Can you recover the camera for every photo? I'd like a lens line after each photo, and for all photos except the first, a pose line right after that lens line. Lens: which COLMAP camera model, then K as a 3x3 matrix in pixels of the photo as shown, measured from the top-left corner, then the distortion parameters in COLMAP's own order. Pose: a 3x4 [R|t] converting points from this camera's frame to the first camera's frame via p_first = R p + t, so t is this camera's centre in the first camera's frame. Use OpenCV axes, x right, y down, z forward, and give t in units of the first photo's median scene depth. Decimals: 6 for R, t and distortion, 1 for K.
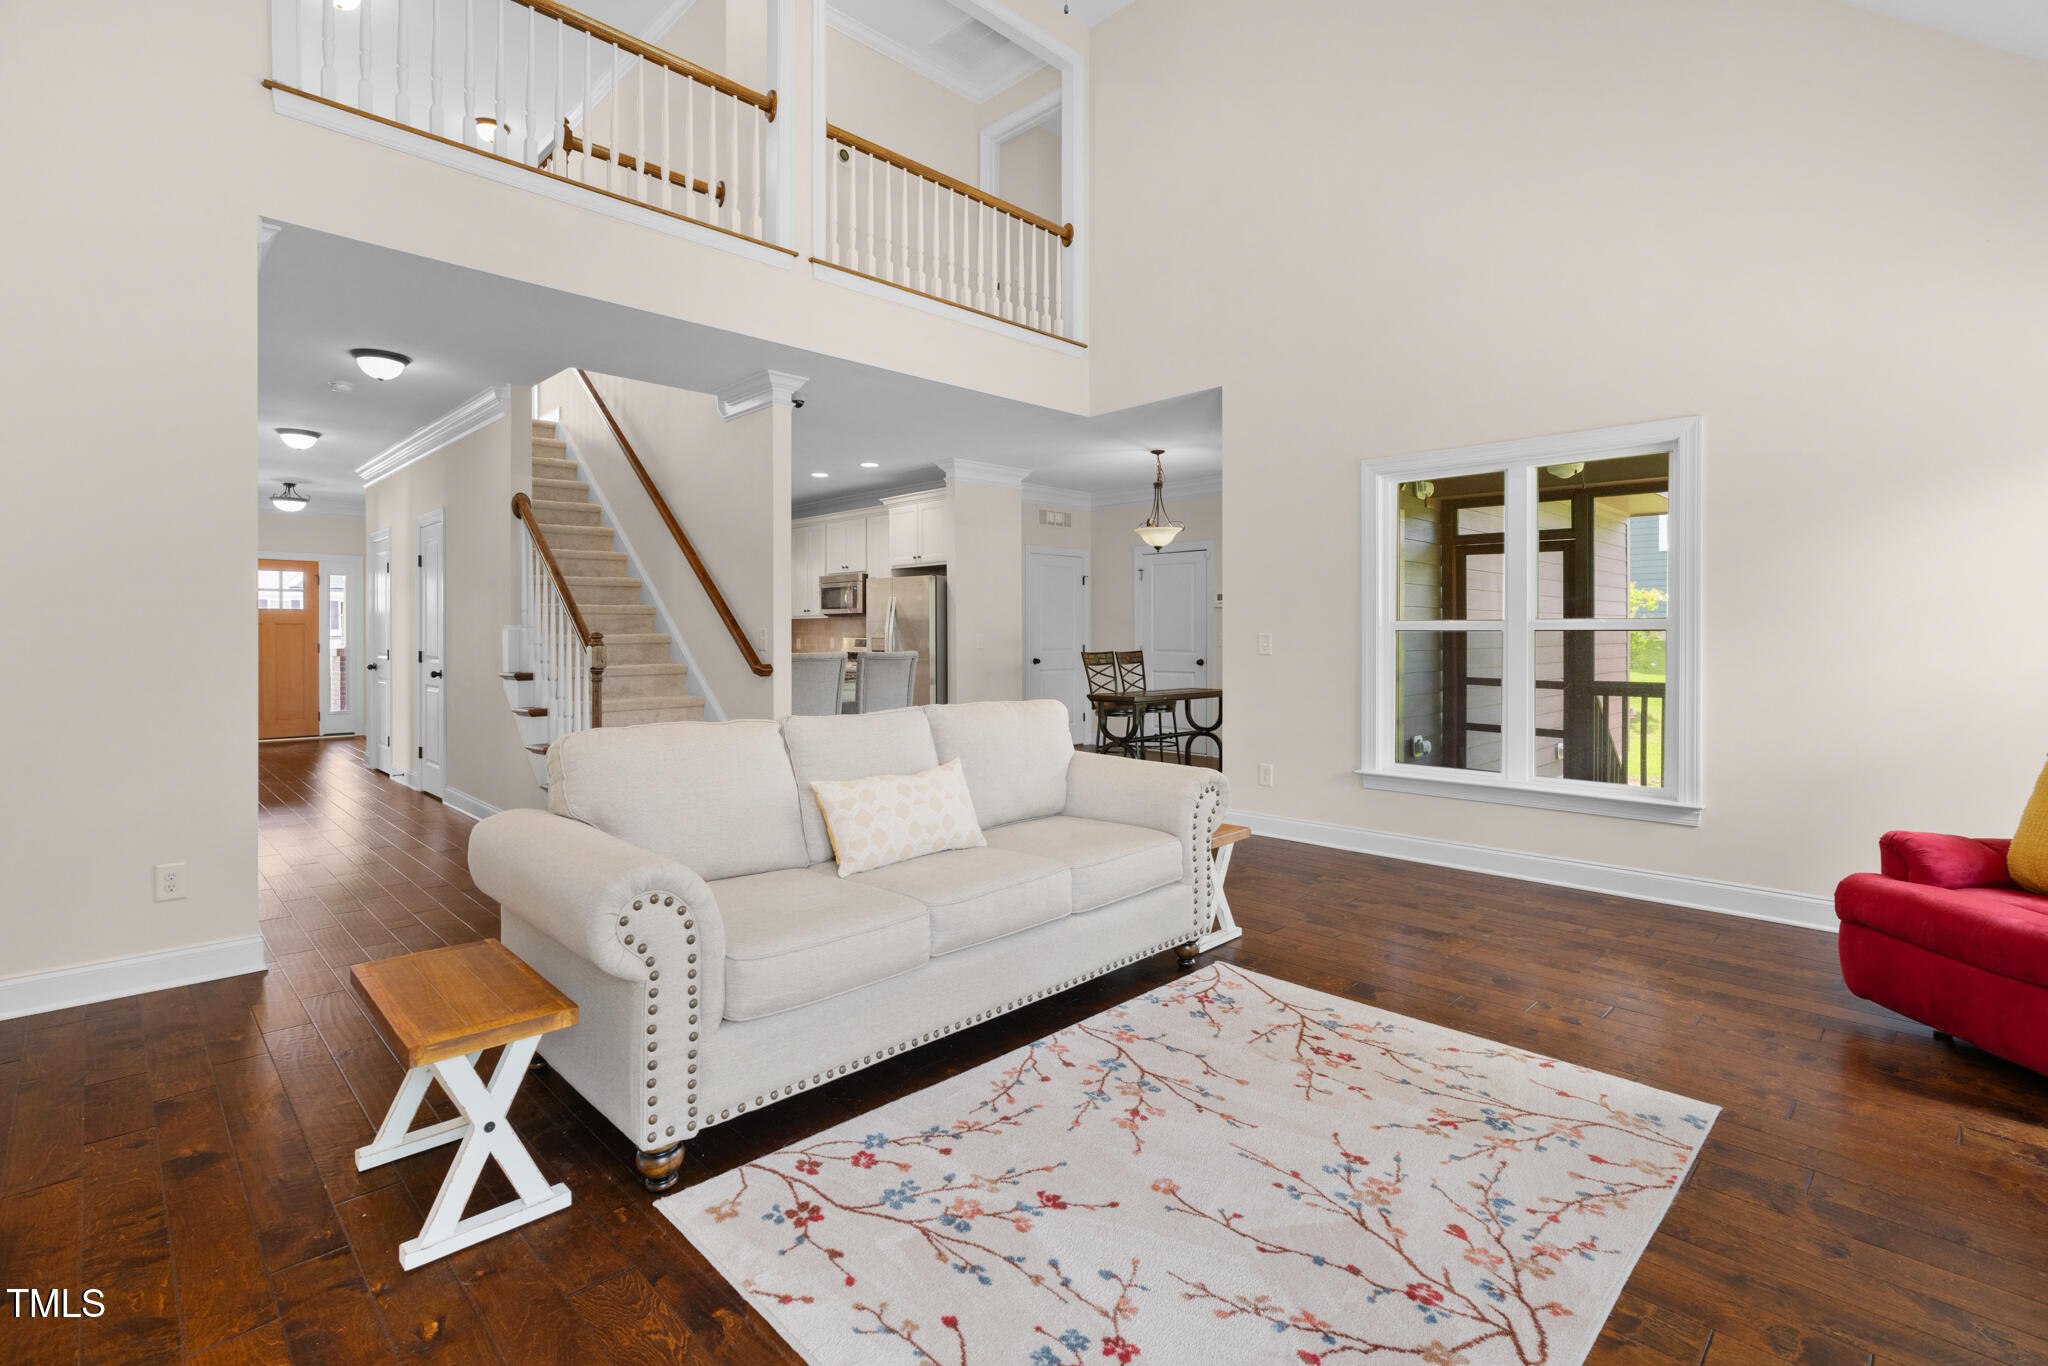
lens RADIAL K [[941.1, 0, 1019.5], [0, 941.1, 641.4], [0, 0, 1]] dist [-0.000756, -0.000177]
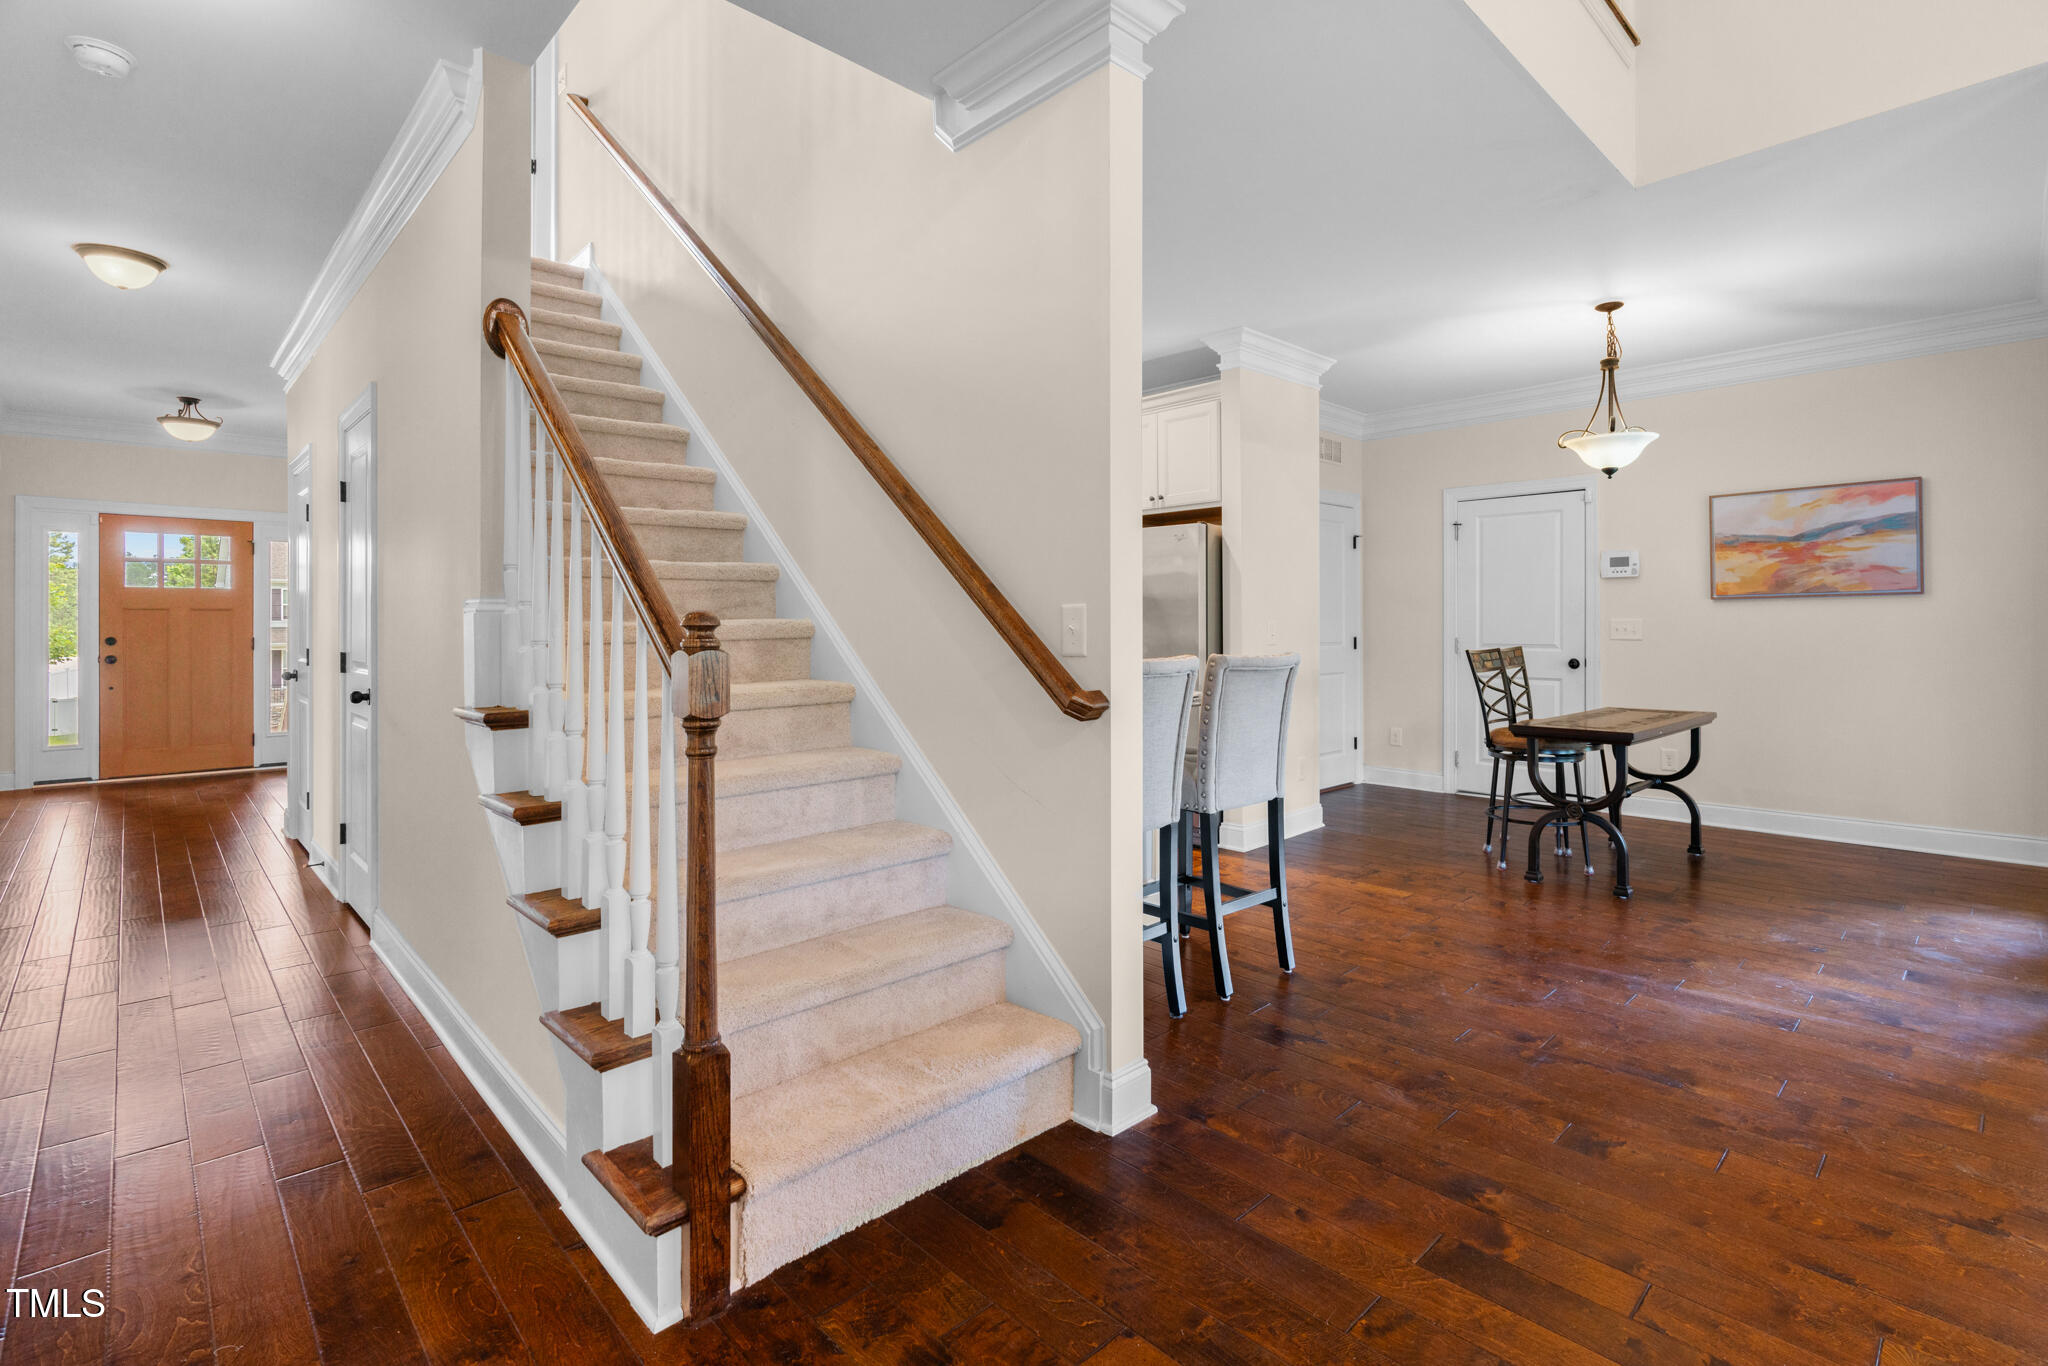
lens RADIAL K [[945.6, 0, 1031.1], [0, 945.6, 623.2], [0, 0, 1]] dist [-0.002223, -0.000223]
pose [[0.999863, -0.002478, -0.016359, -0.197057], [0.002339, 0.999961, -0.008462, -0.001302], [0.016379, 0.008423, 0.999830, 0.401498]]
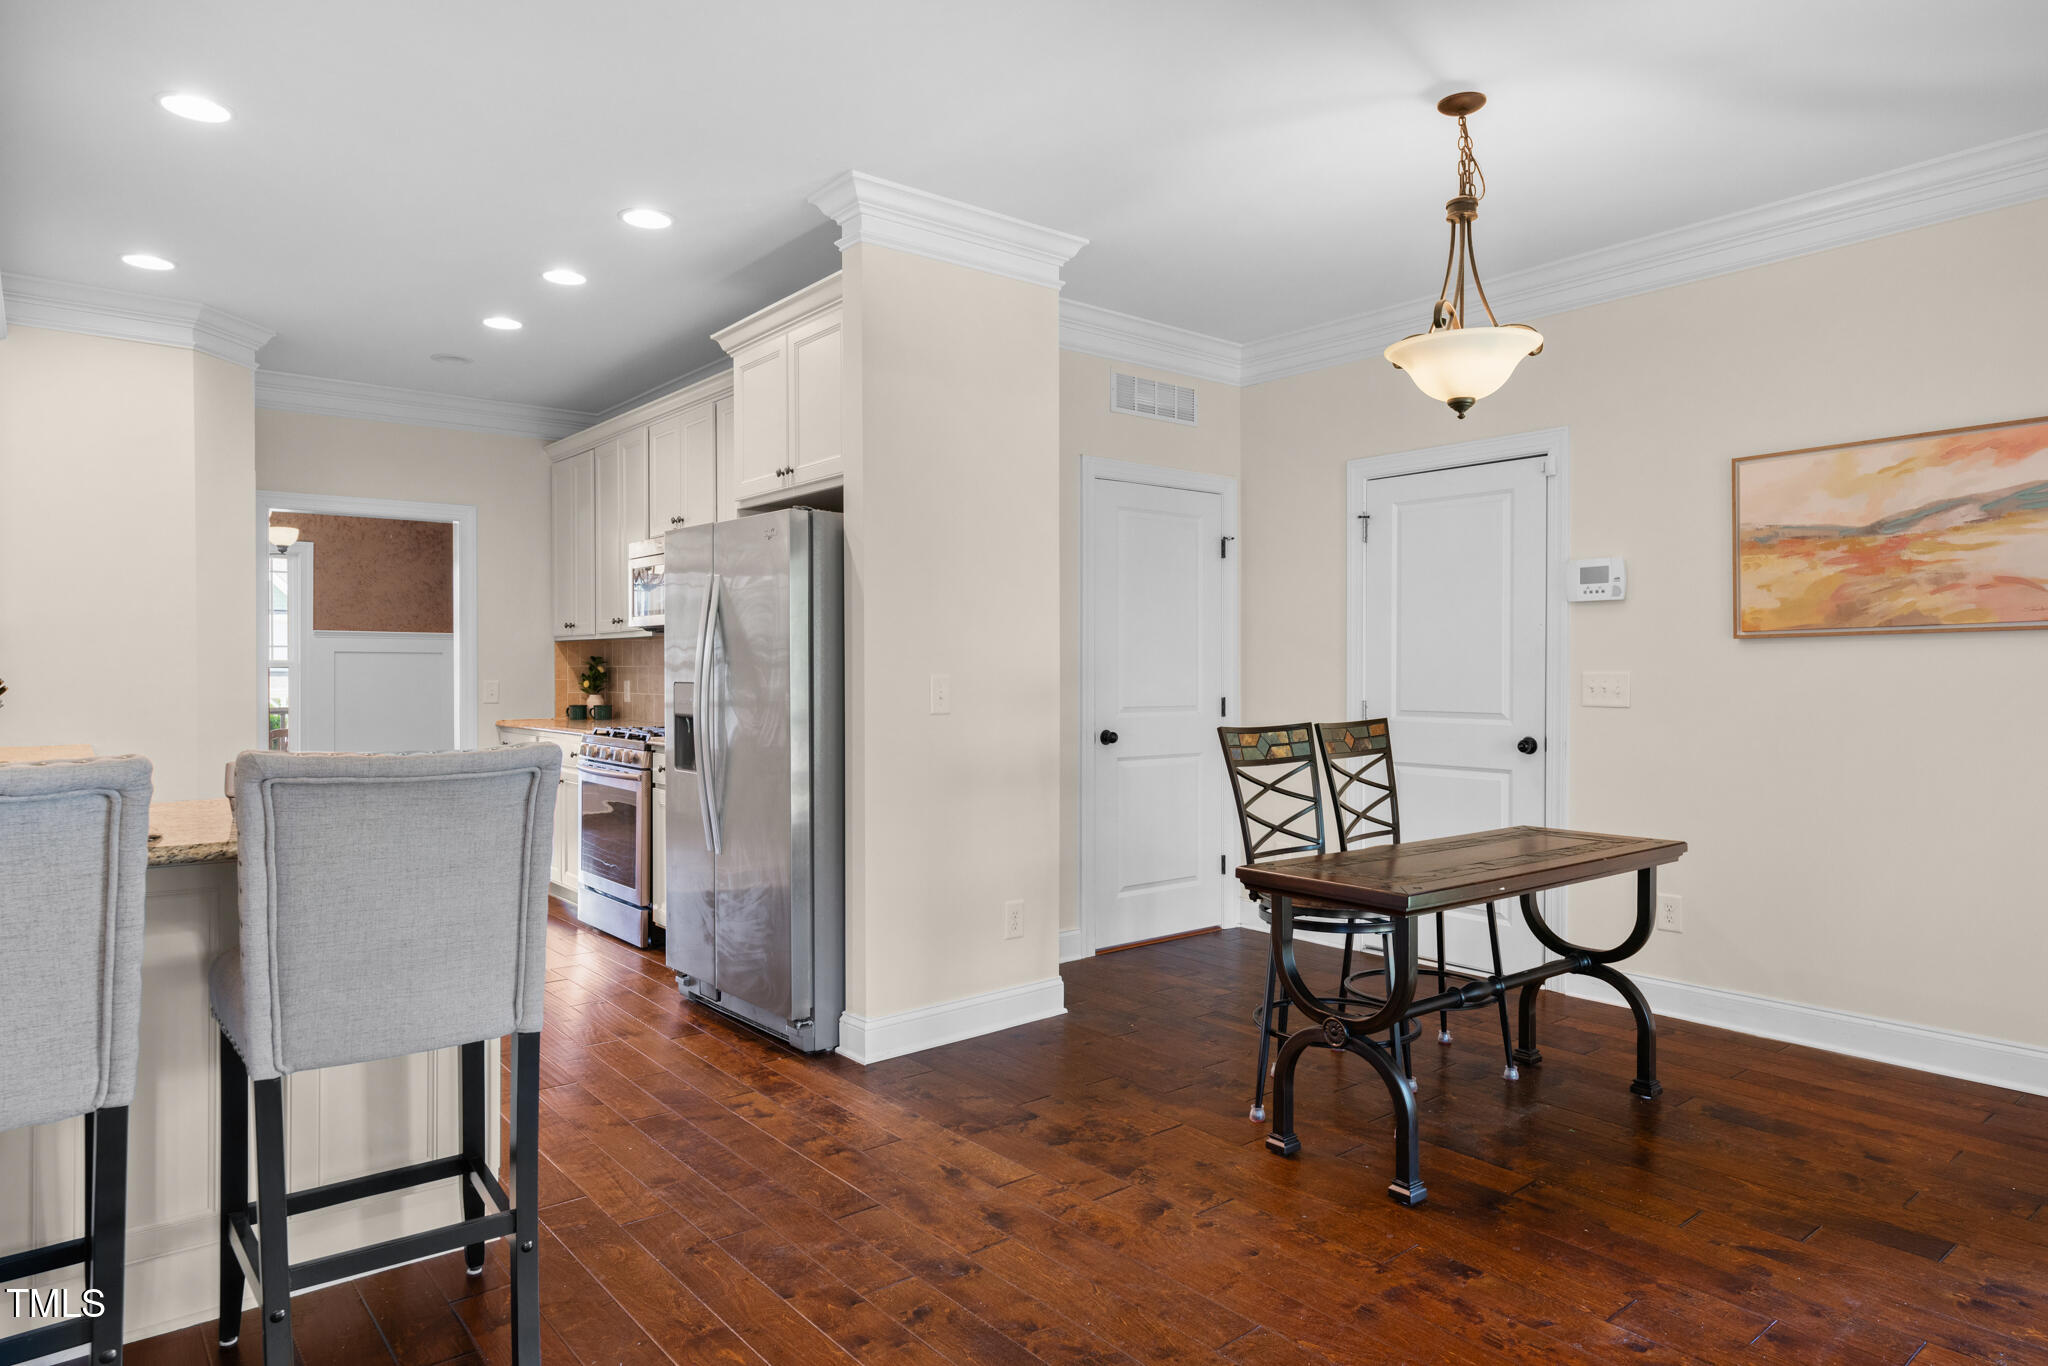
lens RADIAL K [[1209.6, 0, 1024.0], [0, 1209.6, 683.0], [0, 0, 1]] dist [-0.000658, -0.000084]
pose [[0.995669, 0.001507, -0.092954, 0.036819], [-0.001230, 0.999995, 0.003042, -0.005690], [0.092958, -0.002915, 0.995666, 0.563048]]
